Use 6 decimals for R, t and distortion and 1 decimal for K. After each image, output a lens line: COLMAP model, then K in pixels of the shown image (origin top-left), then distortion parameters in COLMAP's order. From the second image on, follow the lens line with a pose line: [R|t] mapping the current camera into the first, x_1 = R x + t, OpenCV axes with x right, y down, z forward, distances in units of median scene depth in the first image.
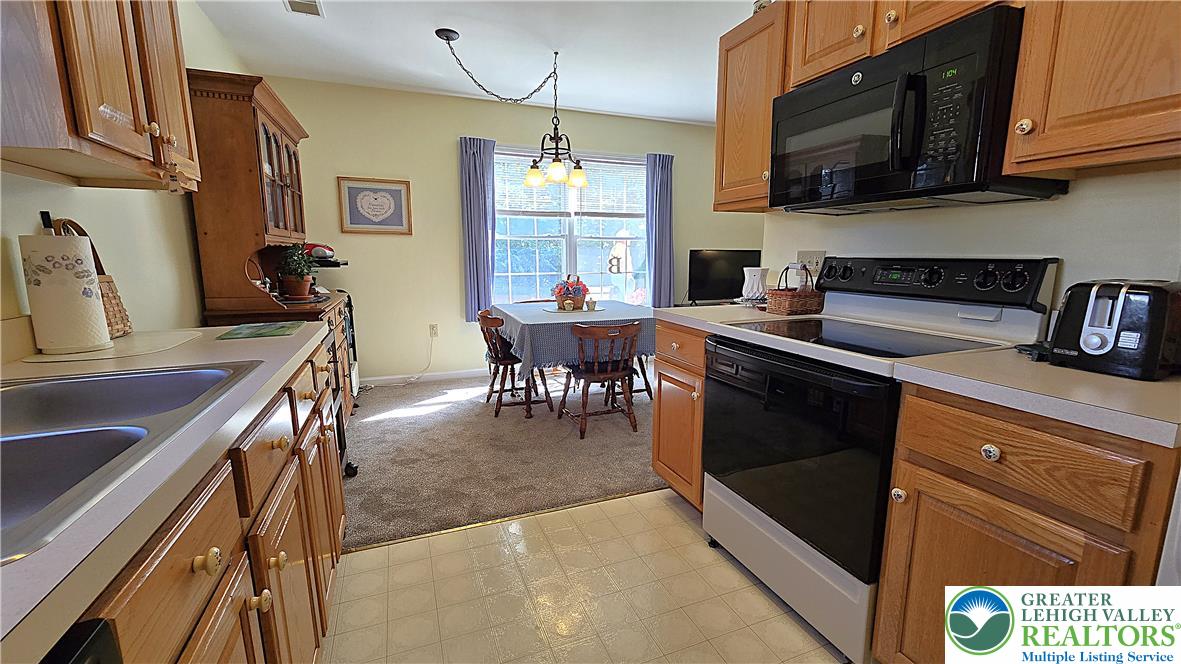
lens RADIAL K [[485.1, 0, 593.9], [0, 485.1, 340.8], [0, 0, 1]] dist [-0.003945, -0.000341]
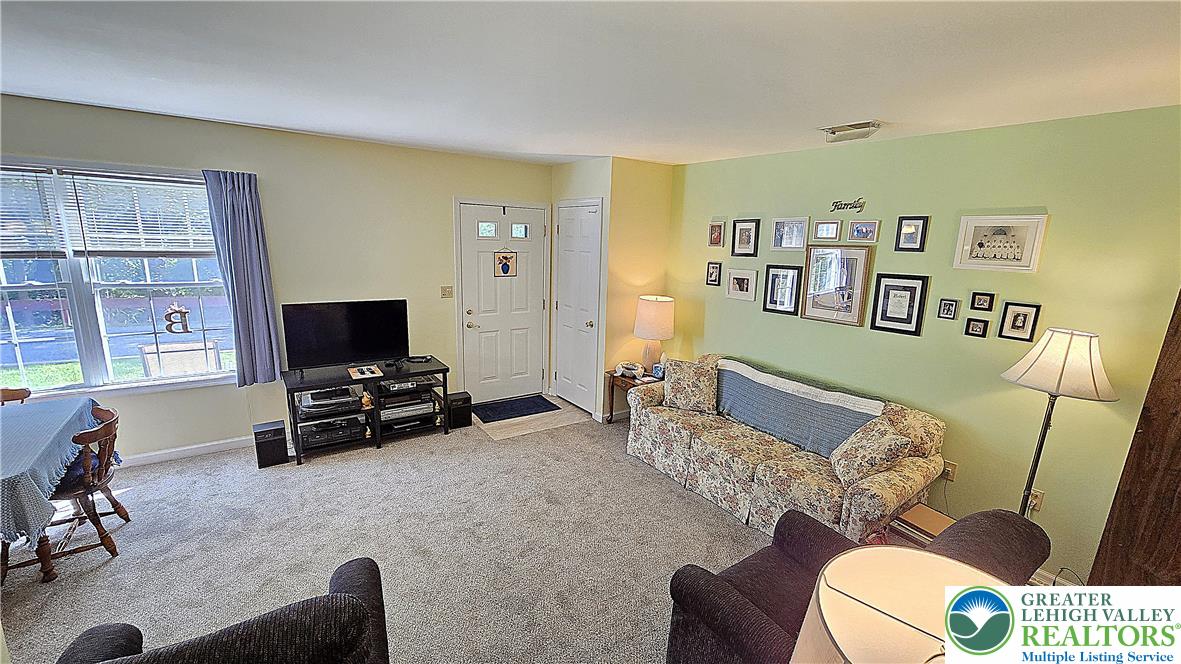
lens RADIAL K [[484.4, 0, 594.0], [0, 484.4, 339.1], [0, 0, 1]] dist [-0.001263, 0.000670]
pose [[0.971479, -0.008900, 0.236959, 0.545699], [-0.000928, 0.999145, 0.041332, -0.186661], [-0.237125, -0.040373, 0.970640, 0.186513]]
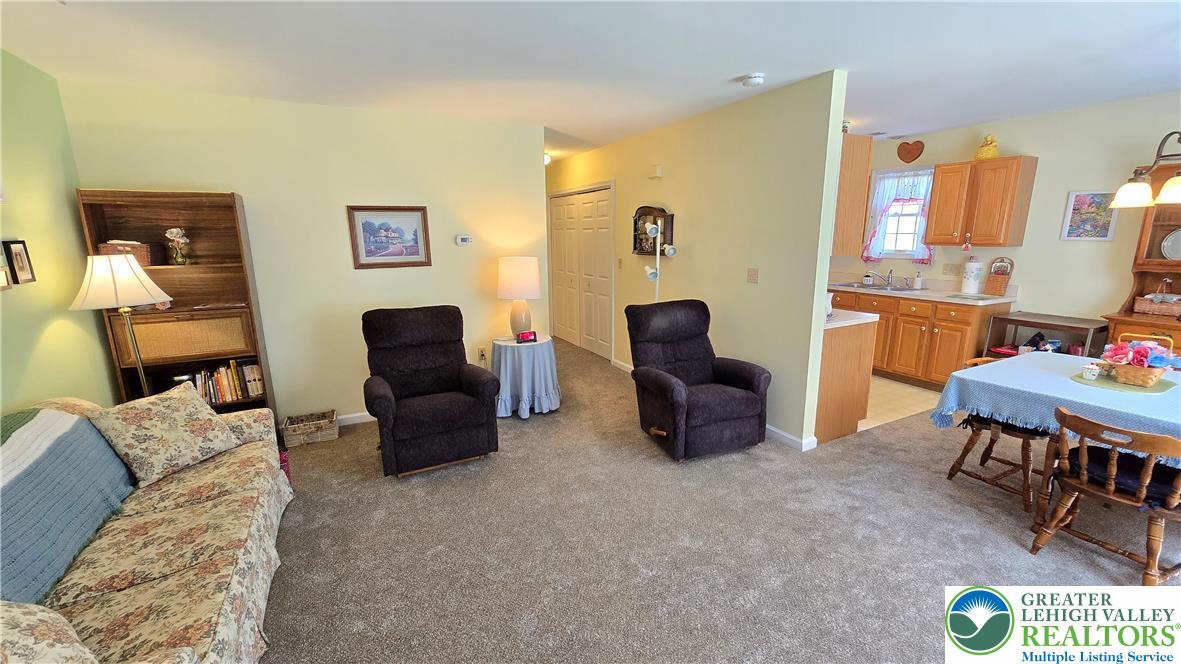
lens RADIAL K [[484.4, 0, 594.0], [0, 484.4, 339.1], [0, 0, 1]] dist [-0.001263, 0.000670]
pose [[-0.994037, 0.037529, -0.102377, 0.635171], [-0.004339, 0.924545, 0.381047, -0.311627], [0.108952, 0.379220, -0.918870, 1.245618]]
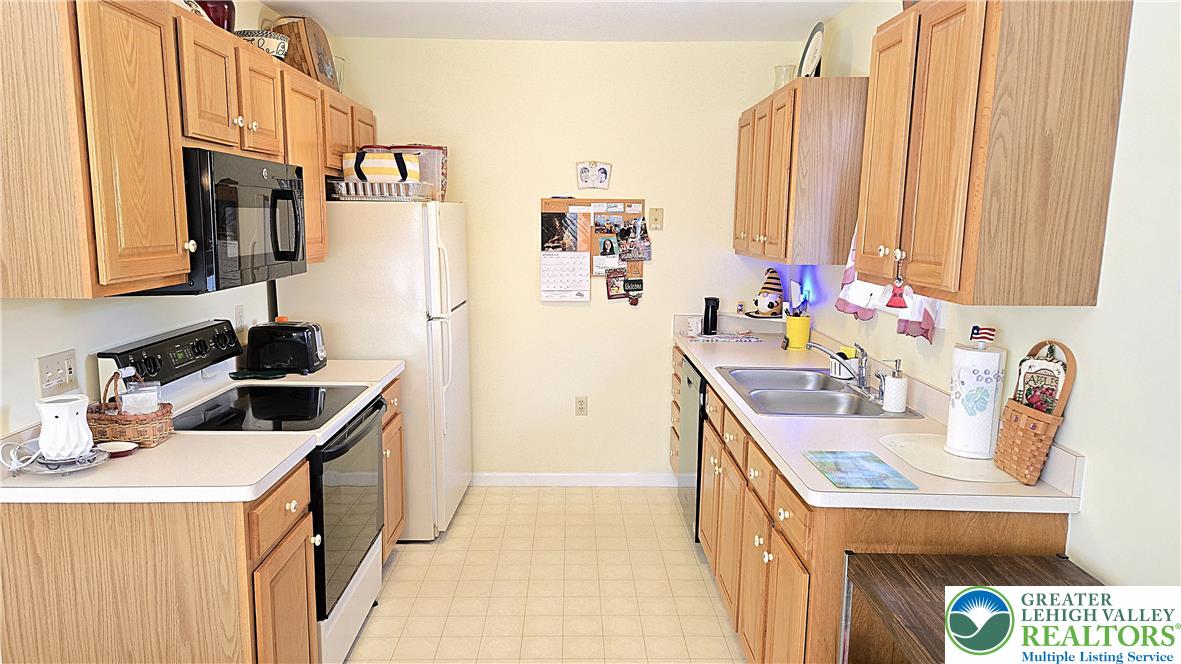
lens RADIAL K [[790.8, 0, 592.3], [0, 790.8, 350.6], [0, 0, 1]] dist [0.062525, -0.003835]
pose [[-0.936222, -0.066802, 0.345002, -0.253923], [0.051848, 0.944762, 0.323631, -0.243114], [-0.347564, 0.320878, -0.881043, 0.831961]]
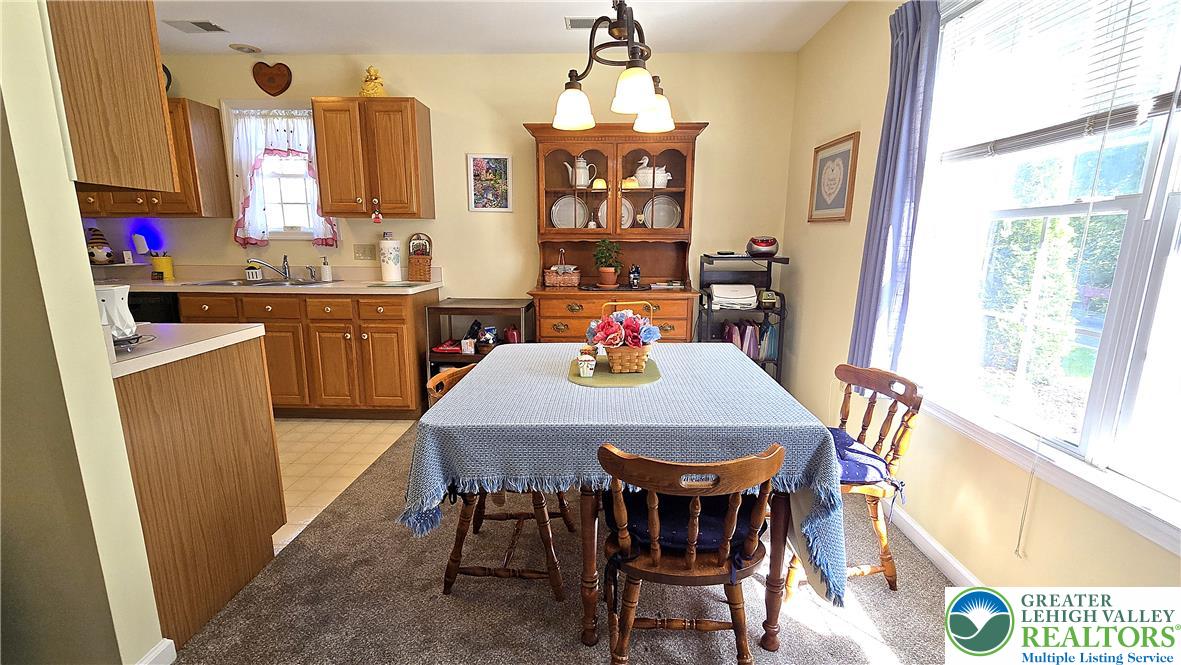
lens RADIAL K [[513.9, 0, 593.6], [0, 513.9, 344.9], [0, 0, 1]] dist [-0.002726, -0.000187]
pose [[-0.395451, 0.188162, -0.899007, 0.355935], [-0.162181, 0.949107, 0.269987, -0.186344], [0.904055, 0.252568, -0.344809, 0.940913]]
